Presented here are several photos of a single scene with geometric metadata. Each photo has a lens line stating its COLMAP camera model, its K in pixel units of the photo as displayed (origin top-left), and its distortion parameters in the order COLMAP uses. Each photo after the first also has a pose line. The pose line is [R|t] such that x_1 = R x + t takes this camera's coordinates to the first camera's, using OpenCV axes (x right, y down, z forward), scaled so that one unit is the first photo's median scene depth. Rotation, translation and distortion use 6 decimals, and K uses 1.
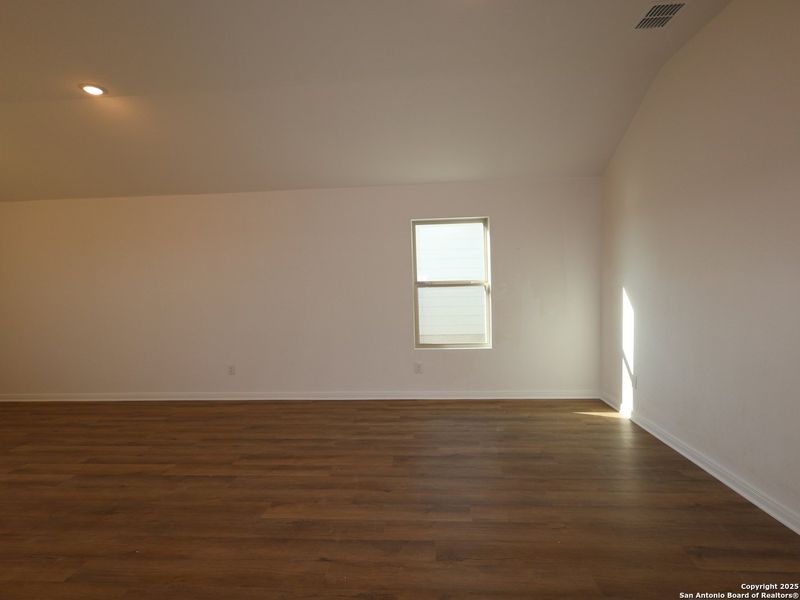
lens RADIAL K [[419.8, 0, 397.9], [0, 419.8, 302.3], [0, 0, 1]] dist [-0.002160, -0.000300]
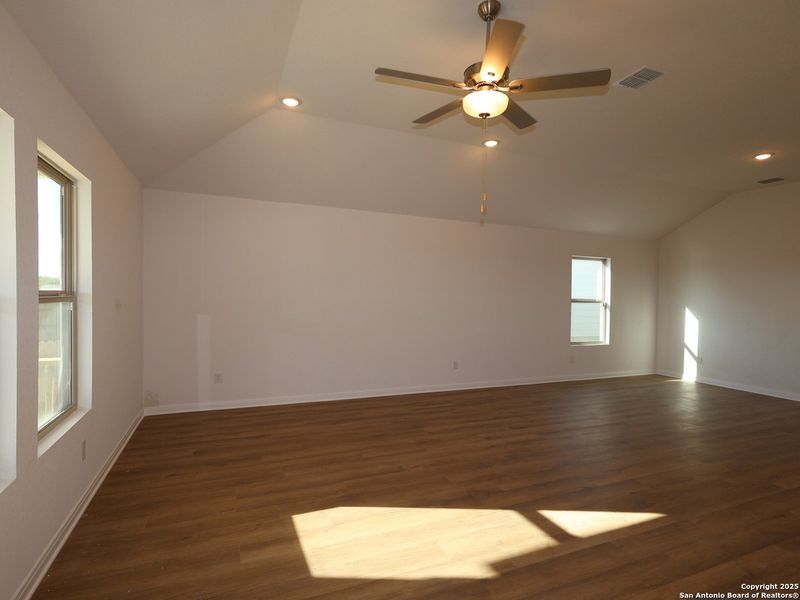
lens RADIAL K [[419.8, 0, 397.9], [0, 419.8, 302.3], [0, 0, 1]] dist [-0.002160, -0.000300]
pose [[0.891416, 0.034320, 0.451884, -1.433855], [-0.018931, 0.999078, -0.038534, 0.038087], [-0.452790, 0.025795, 0.891244, -0.013899]]
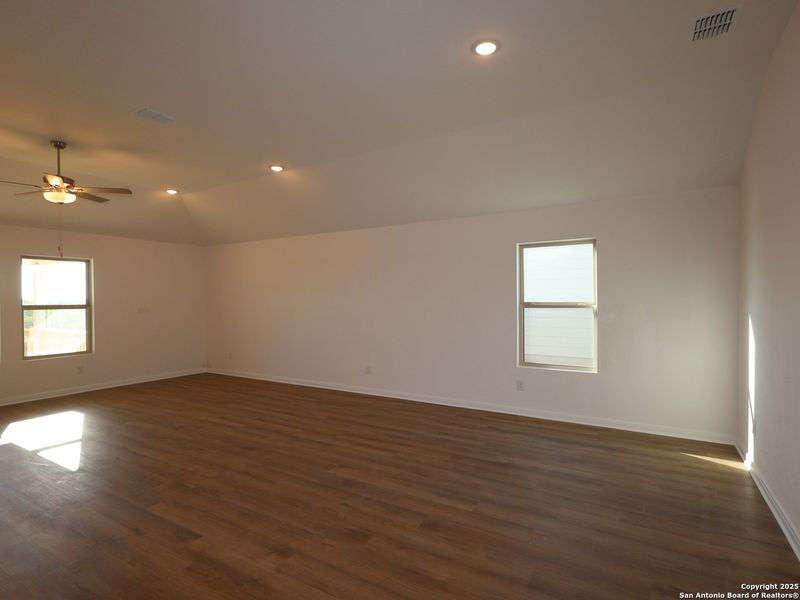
lens RADIAL K [[419.8, 0, 397.9], [0, 419.8, 302.3], [0, 0, 1]] dist [-0.002160, -0.000300]
pose [[0.887422, 0.022627, -0.460401, 0.320653], [-0.040798, 0.998730, -0.029554, -0.006747], [0.459148, 0.045010, 0.887219, -0.090354]]
